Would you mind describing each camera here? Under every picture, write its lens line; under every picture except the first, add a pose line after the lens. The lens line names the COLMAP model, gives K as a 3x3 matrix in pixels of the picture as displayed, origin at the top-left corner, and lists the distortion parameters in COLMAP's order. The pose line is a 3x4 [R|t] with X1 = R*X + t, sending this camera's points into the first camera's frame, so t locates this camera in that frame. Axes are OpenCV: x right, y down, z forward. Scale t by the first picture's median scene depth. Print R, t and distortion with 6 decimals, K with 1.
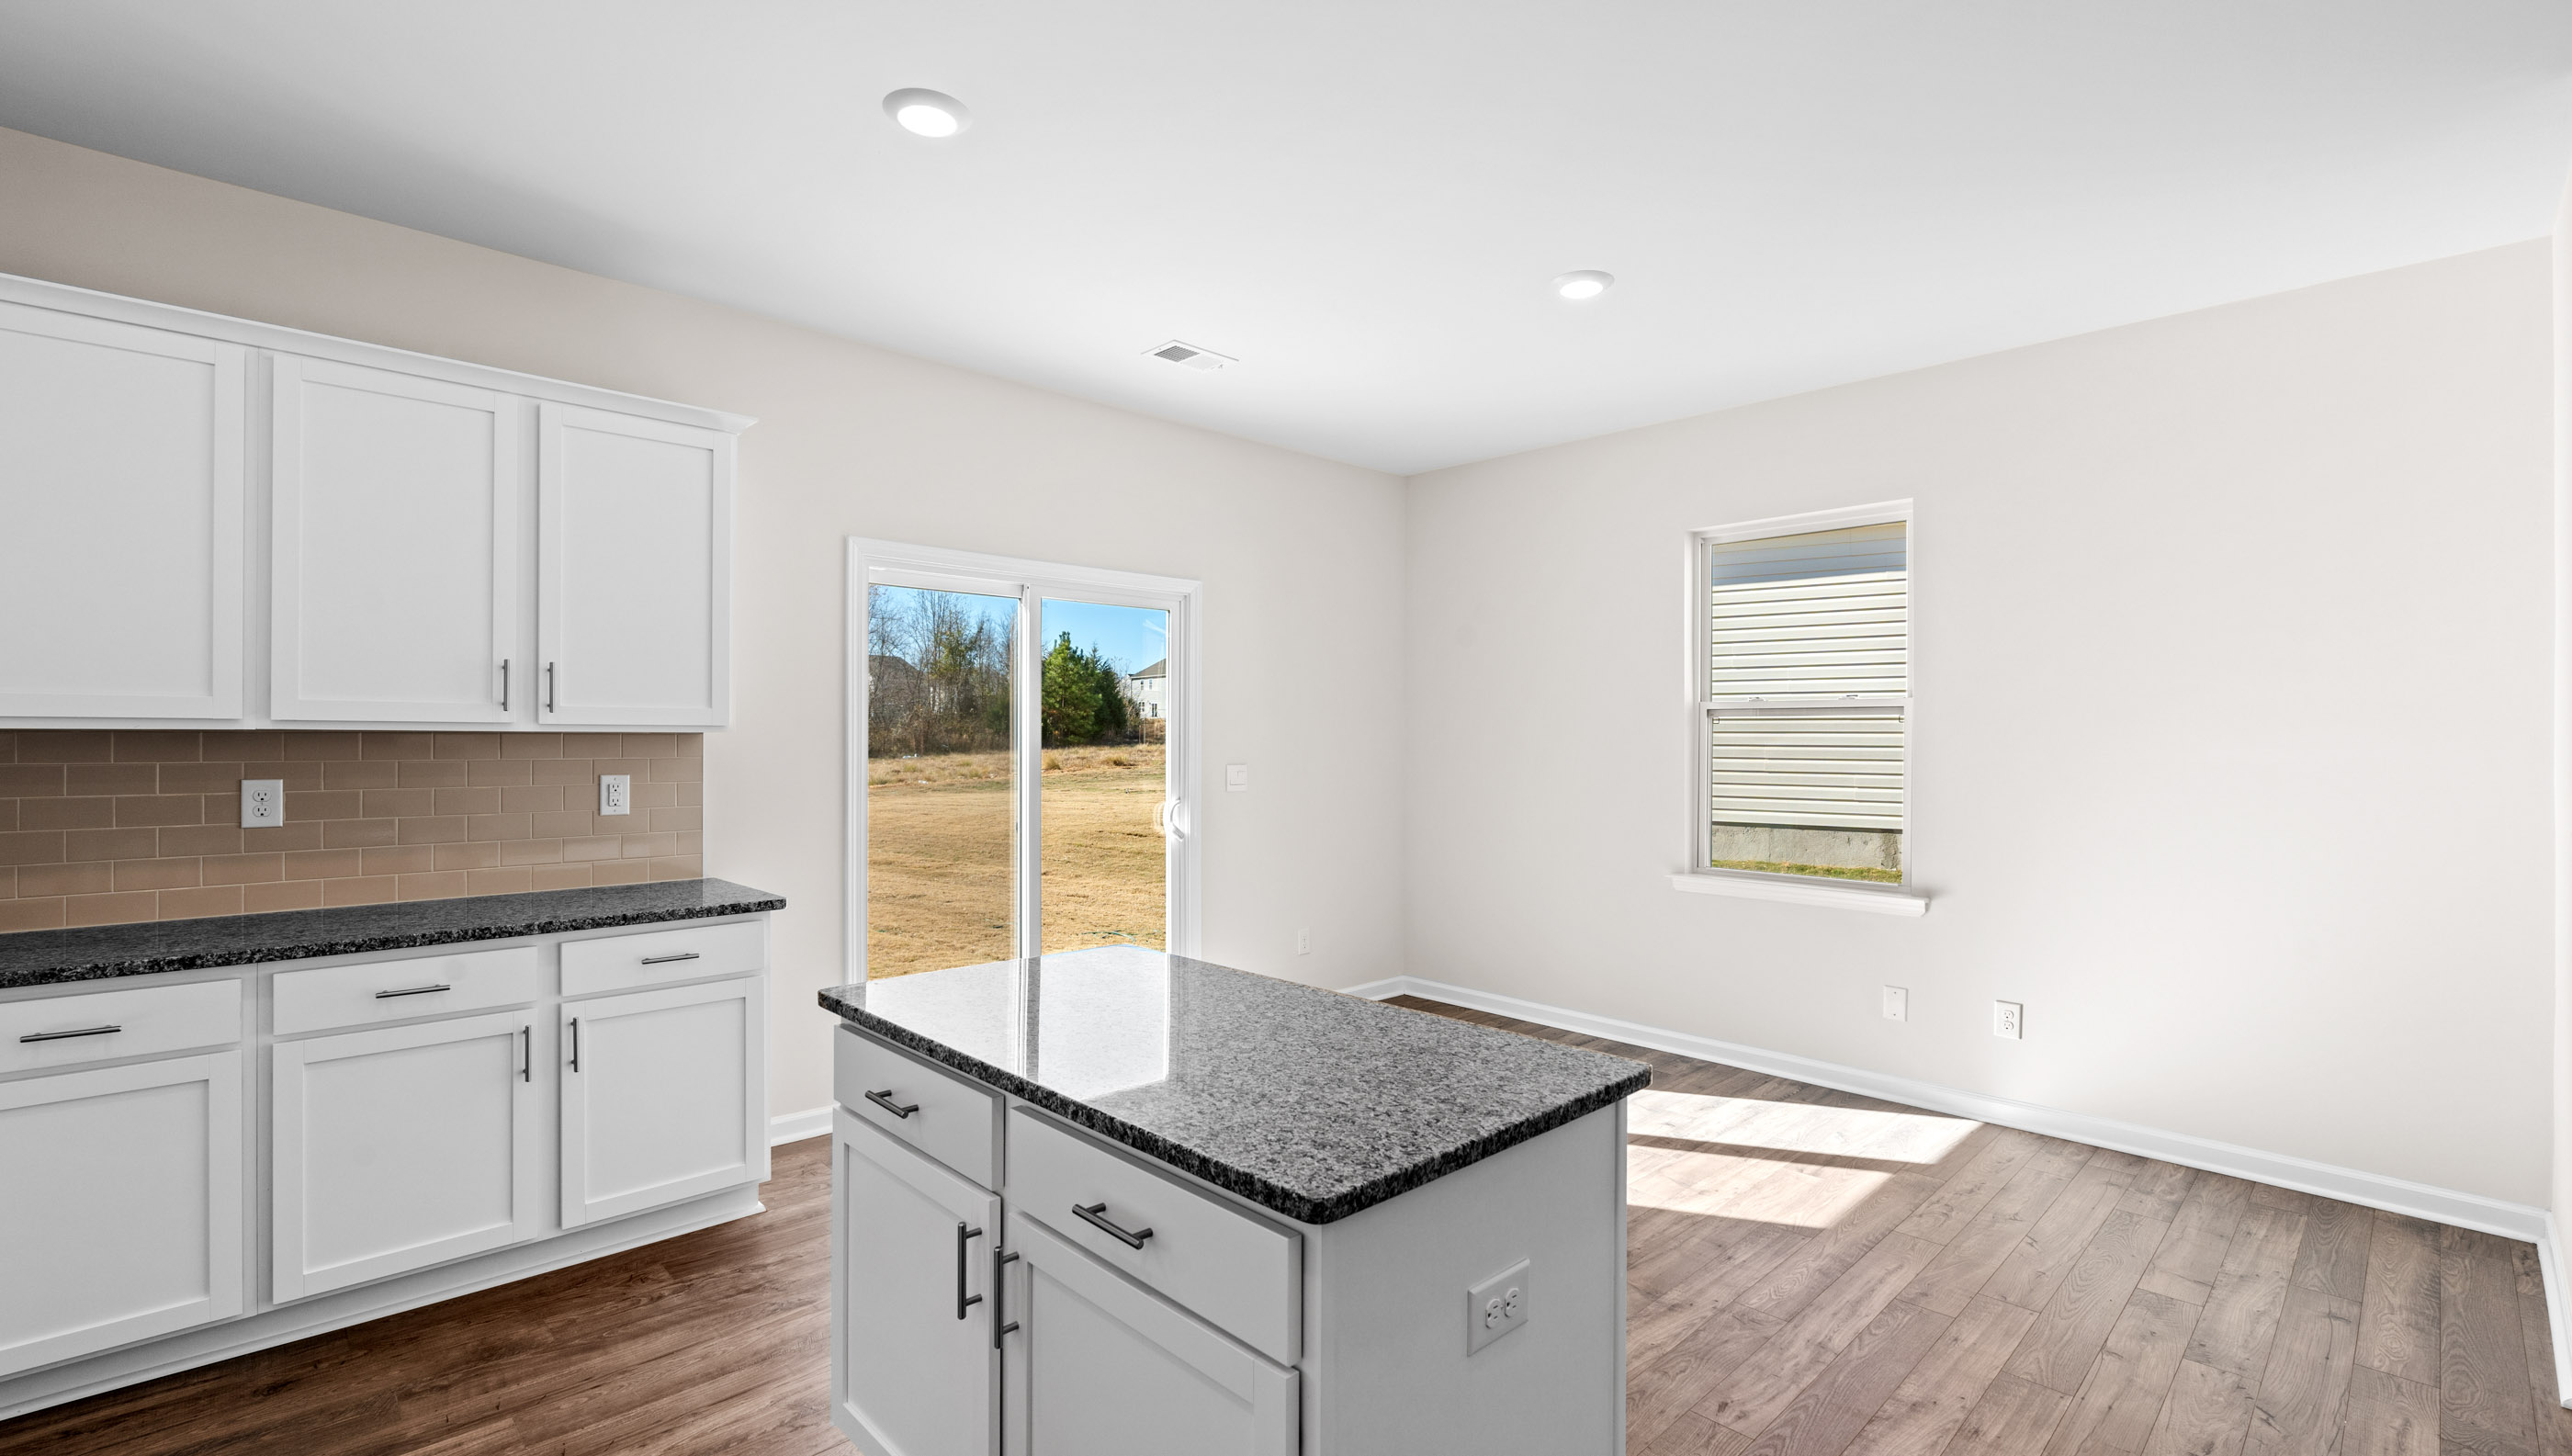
lens RADIAL K [[1119.5, 0, 1276.2], [0, 1119.5, 741.7], [0, 0, 1]] dist [-0.007337, 0.000784]
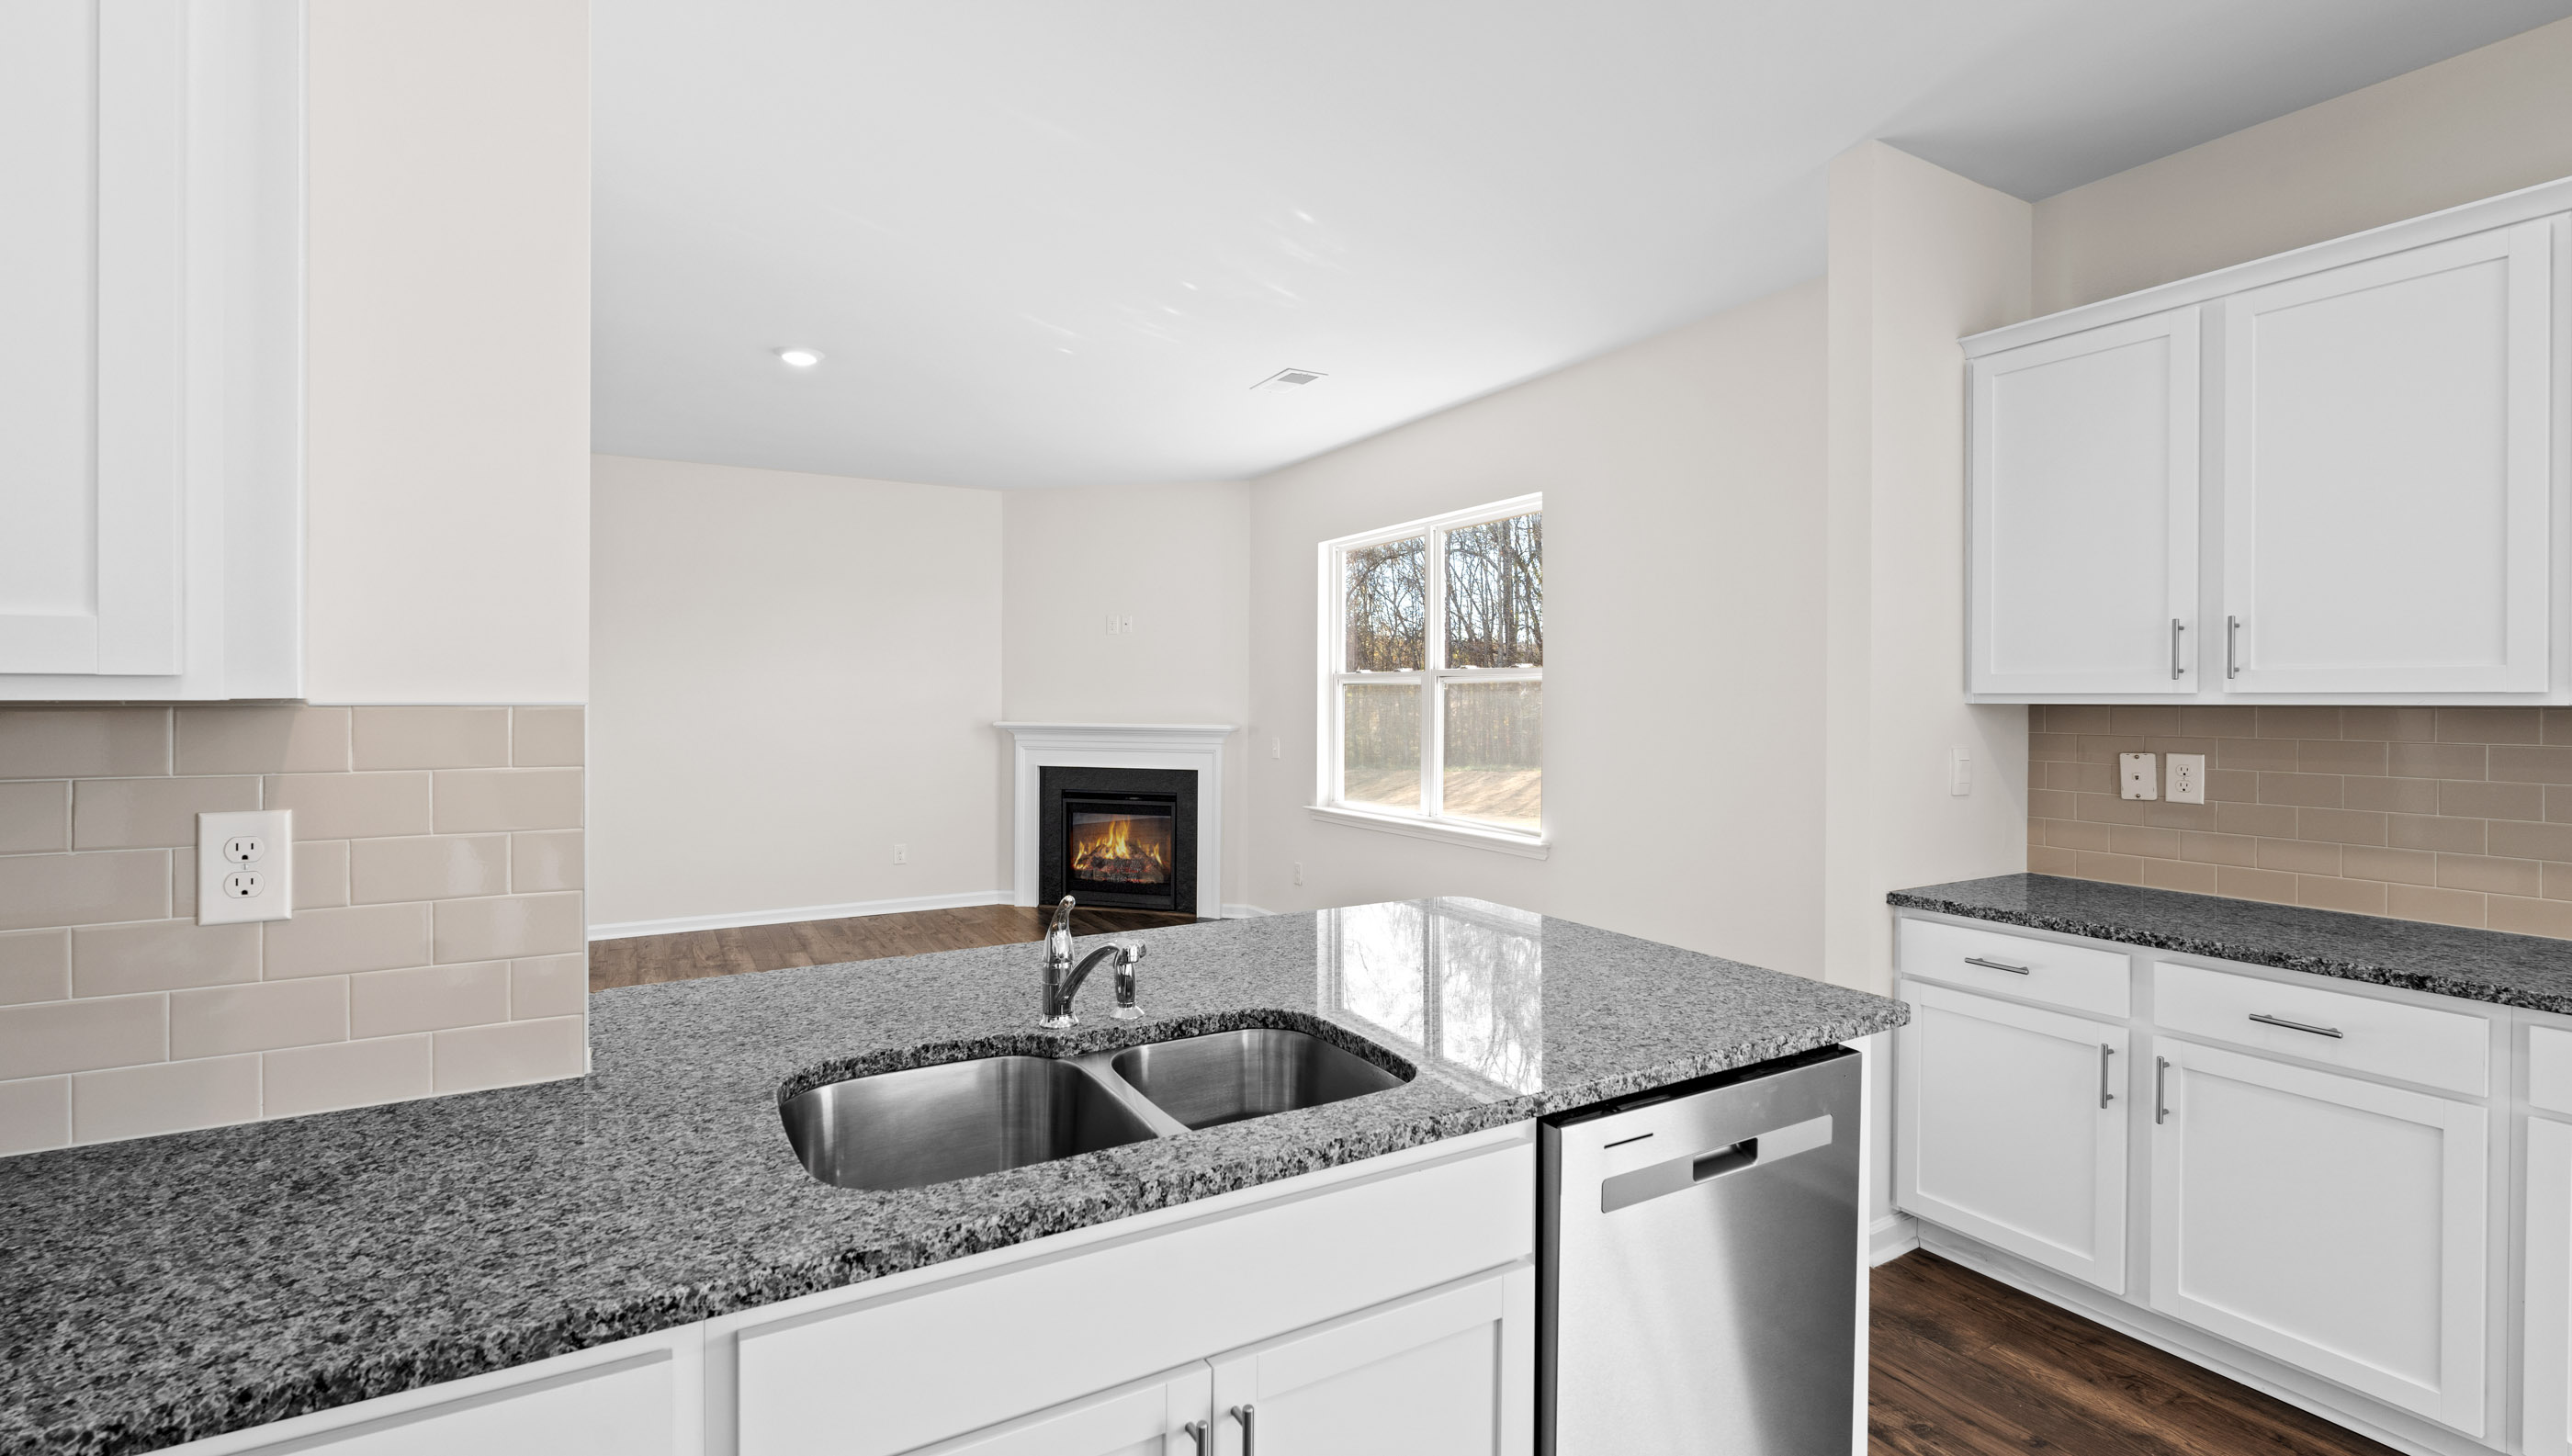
lens RADIAL K [[1119.5, 0, 1281.8], [0, 1119.5, 701.7], [0, 0, 1]] dist [-0.007337, 0.000784]
pose [[-0.235572, -0.000978, -0.971856, 0.029911], [-0.005941, 0.999982, 0.000433, -0.006219], [0.971839, 0.005876, -0.235574, 0.227106]]
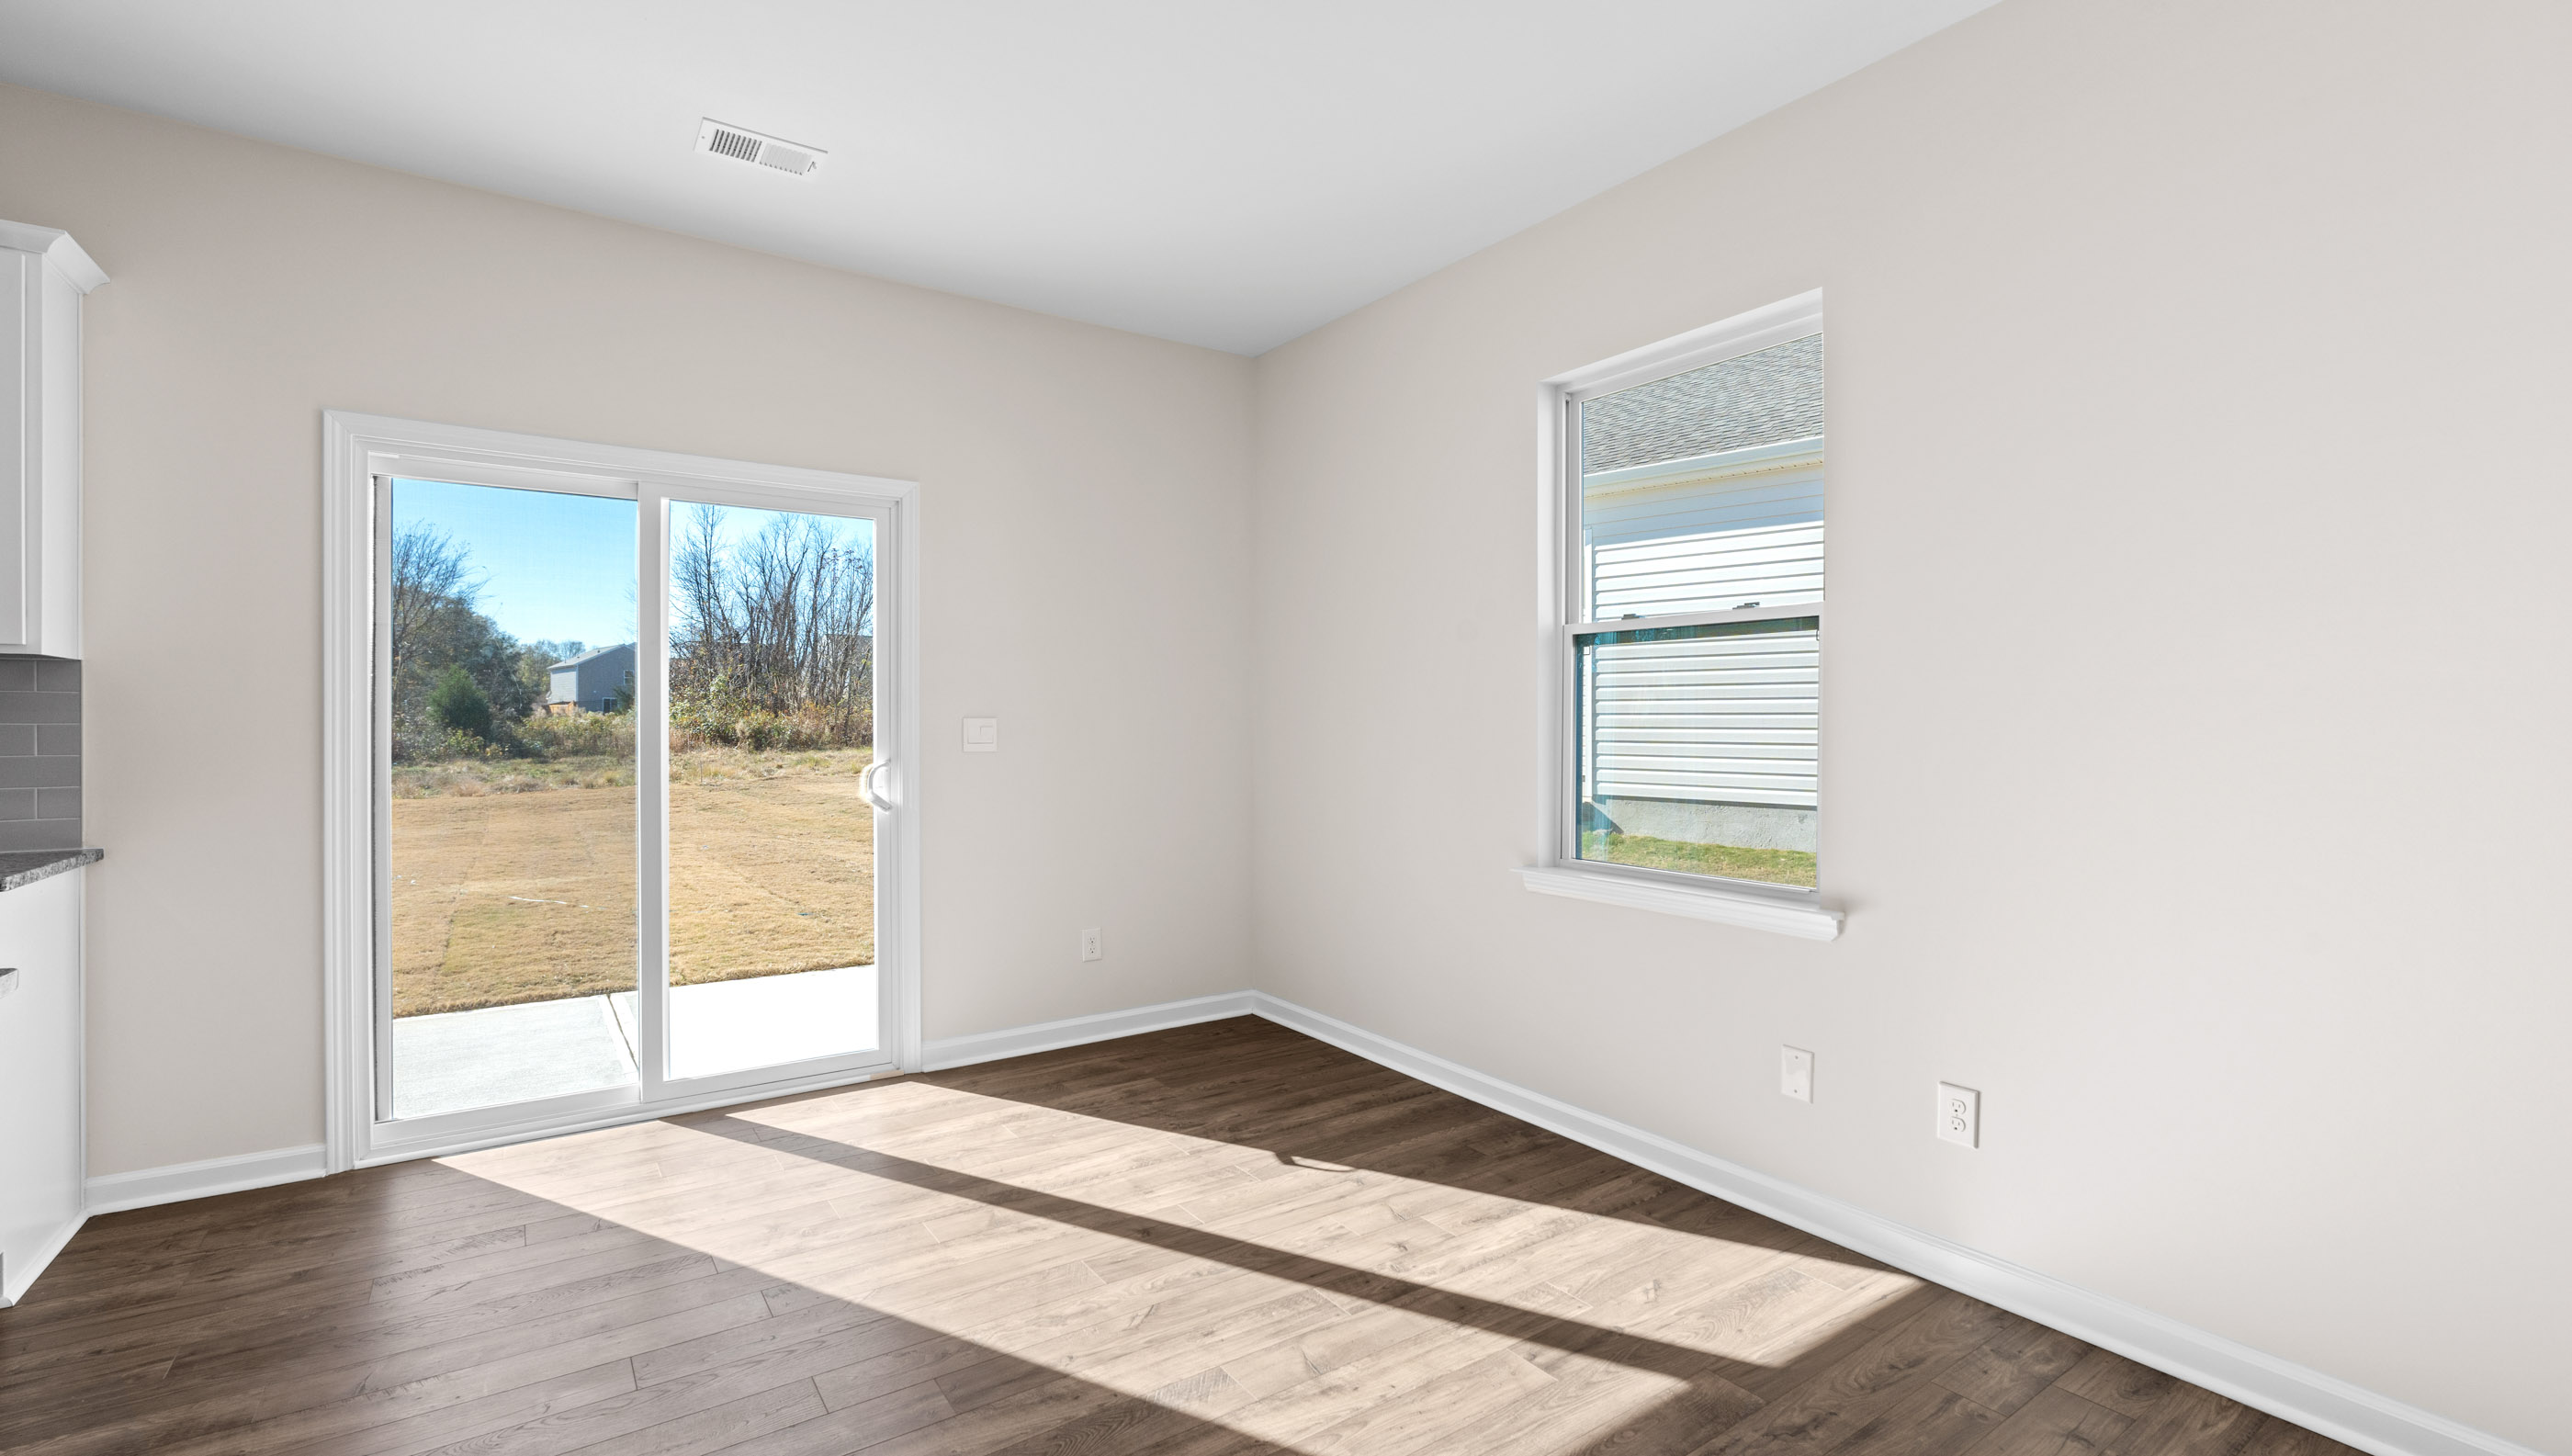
lens RADIAL K [[1119.5, 0, 1275.7], [0, 1119.5, 731.7], [0, 0, 1]] dist [-0.007337, 0.000784]
pose [[0.987971, -0.000570, -0.154641, 0.412690], [0.001228, 0.999991, 0.004158, 0.038344], [0.154637, -0.004298, 0.987962, 0.365407]]
